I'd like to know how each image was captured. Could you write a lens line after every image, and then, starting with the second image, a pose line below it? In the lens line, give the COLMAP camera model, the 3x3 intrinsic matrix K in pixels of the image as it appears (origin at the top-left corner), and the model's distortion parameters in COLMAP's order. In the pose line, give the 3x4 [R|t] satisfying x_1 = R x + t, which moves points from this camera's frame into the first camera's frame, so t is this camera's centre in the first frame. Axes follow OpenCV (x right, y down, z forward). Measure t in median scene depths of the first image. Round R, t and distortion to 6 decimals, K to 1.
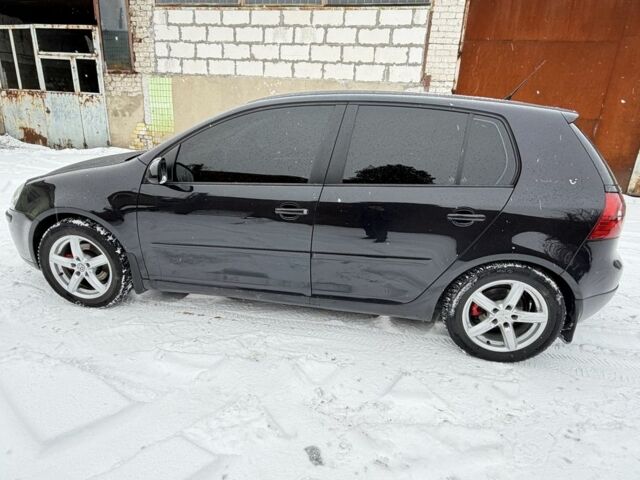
lens RADIAL K [[391.8, 0, 314.3], [0, 391.8, 241.5], [0, 0, 1]] dist [0.000287, -0.000040]
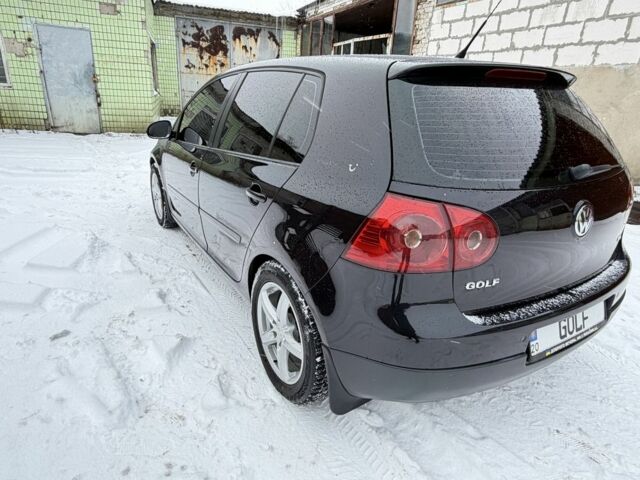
lens RADIAL K [[391.8, 0, 314.3], [0, 391.8, 241.5], [0, 0, 1]] dist [0.000287, -0.000040]
pose [[0.651883, 0.249724, -0.716021, 0.299007], [-0.259624, 0.960655, 0.098676, -0.024098], [0.712491, 0.121570, 0.691069, 0.137912]]
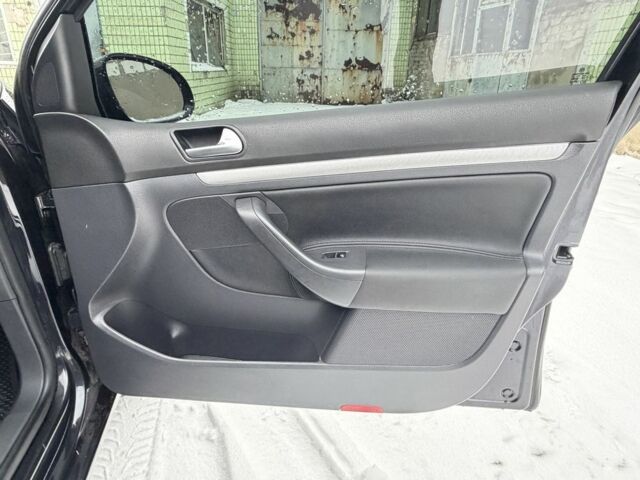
lens RADIAL K [[391.8, 0, 314.3], [0, 391.8, 241.5], [0, 0, 1]] dist [0.000287, -0.000040]
pose [[0.349260, 0.327249, -0.878024, 0.026602], [-0.293388, 0.928109, 0.229212, -0.140145], [0.889911, 0.177547, 0.420162, 0.530960]]
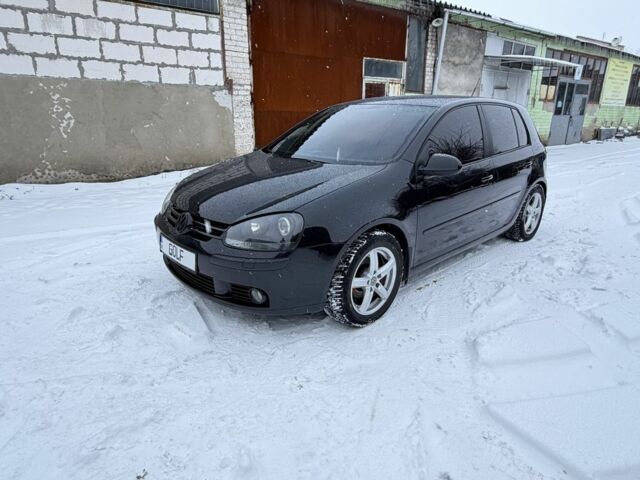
lens RADIAL K [[391.8, 0, 314.3], [0, 391.8, 241.5], [0, 0, 1]] dist [0.000287, -0.000040]
pose [[0.618027, -0.283877, 0.733114, -0.461513], [0.283986, 0.950176, 0.128523, -0.065484], [-0.733072, 0.128764, 0.667851, 0.149485]]
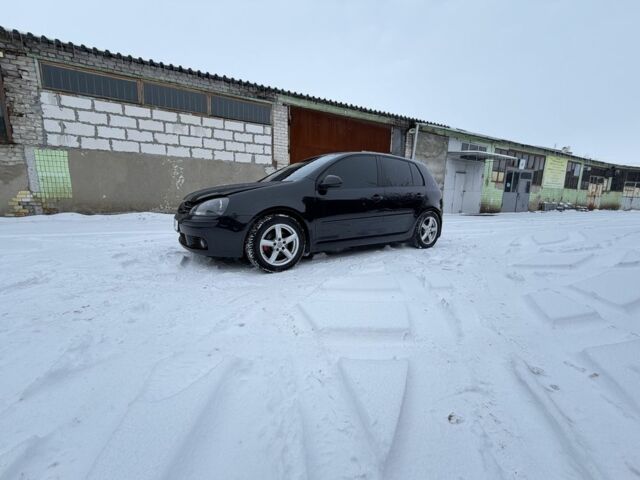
lens RADIAL K [[254.2, 0, 317.6], [0, 254.2, 241.3], [0, 0, 1]] dist [-0.000968, 0.000135]
pose [[0.735124, -0.147334, 0.661729, -0.394885], [0.234567, 0.971087, -0.044371, 0.045433], [-0.636059, 0.187838, 0.748429, 0.036705]]
